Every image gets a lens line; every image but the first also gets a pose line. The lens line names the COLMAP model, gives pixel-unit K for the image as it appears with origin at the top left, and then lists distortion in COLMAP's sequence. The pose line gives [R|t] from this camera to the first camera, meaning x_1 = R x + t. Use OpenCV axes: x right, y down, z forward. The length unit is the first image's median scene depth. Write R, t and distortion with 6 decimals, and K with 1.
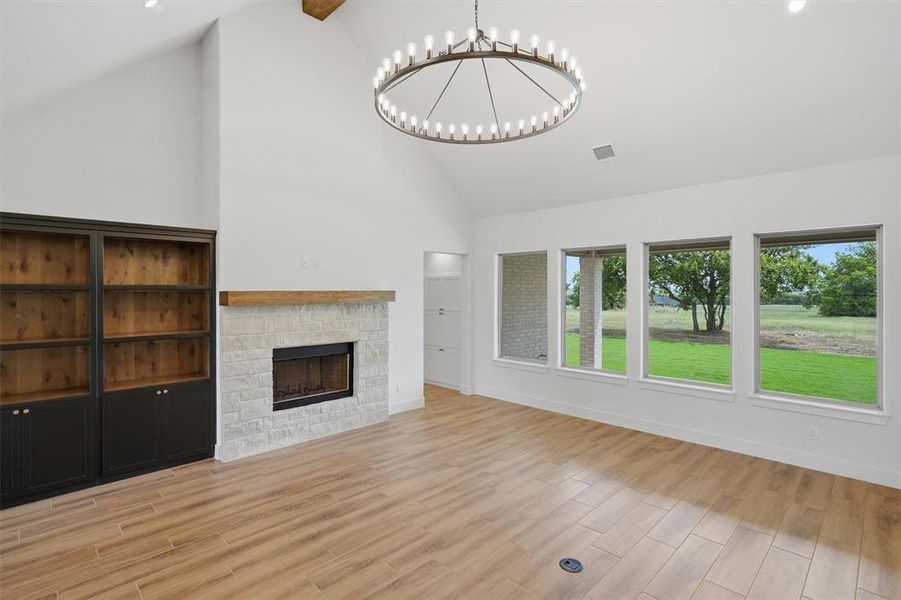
lens RADIAL K [[434.4, 0, 451.8], [0, 434.4, 290.2], [0, 0, 1]] dist [-0.002046, -0.000138]
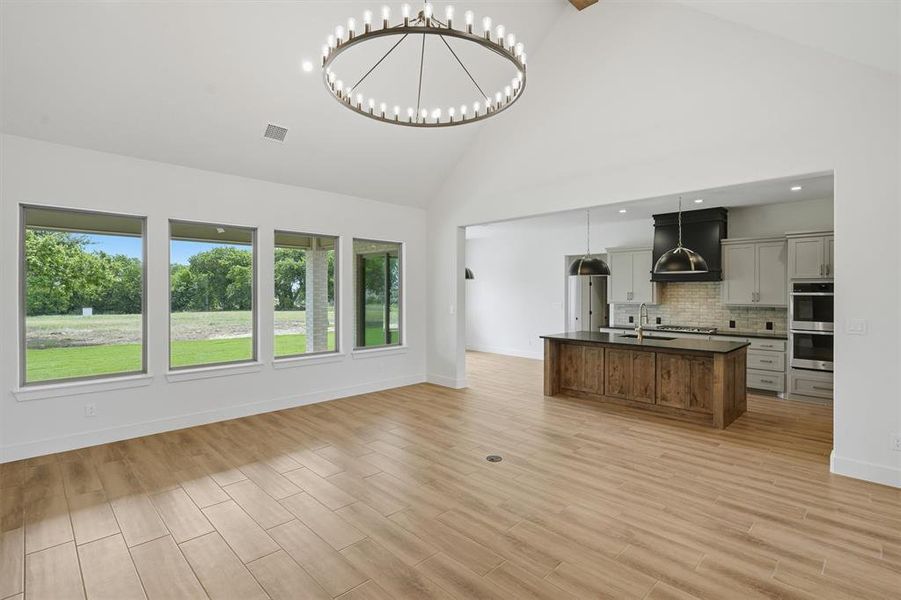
lens RADIAL K [[434.4, 0, 451.8], [0, 434.4, 290.2], [0, 0, 1]] dist [-0.002046, -0.000138]
pose [[0.001557, 0.004911, 0.999987, -0.580469], [-0.003186, 0.999983, -0.004906, 0.043345], [-0.999994, -0.003178, 0.001572, 0.570848]]
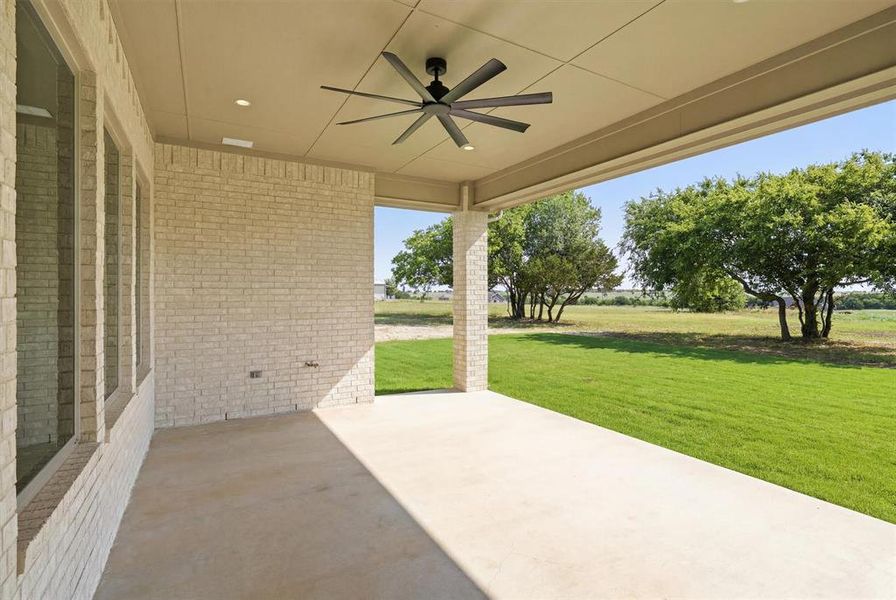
lens RADIAL K [[433.6, 0, 448.8], [0, 433.6, 286.2], [0, 0, 1]] dist [-0.002698, -0.000288]
pose [[0.965263, -0.000081, -0.261281, 0.861972], [-0.004606, 0.999839, -0.017327, 0.093507], [0.261240, 0.017929, 0.965107, 0.686787]]
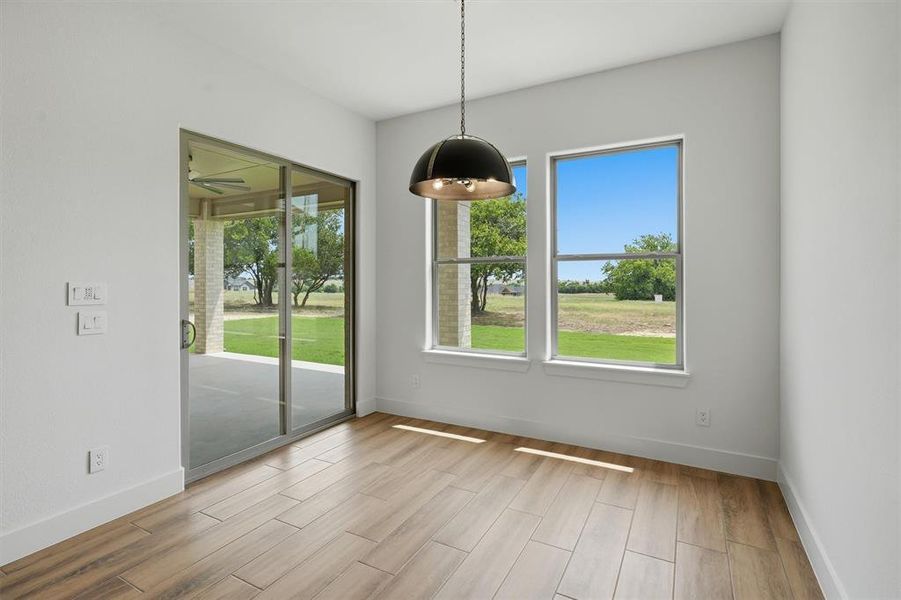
lens RADIAL K [[436.0, 0, 451.3], [0, 436.0, 286.1], [0, 0, 1]] dist [-0.002698, -0.000288]
pose [[0.959171, -0.002493, 0.282816, 0.994193], [-0.001101, 0.999921, 0.012549, 0.076769], [-0.282824, -0.012348, 0.959092, 0.111247]]
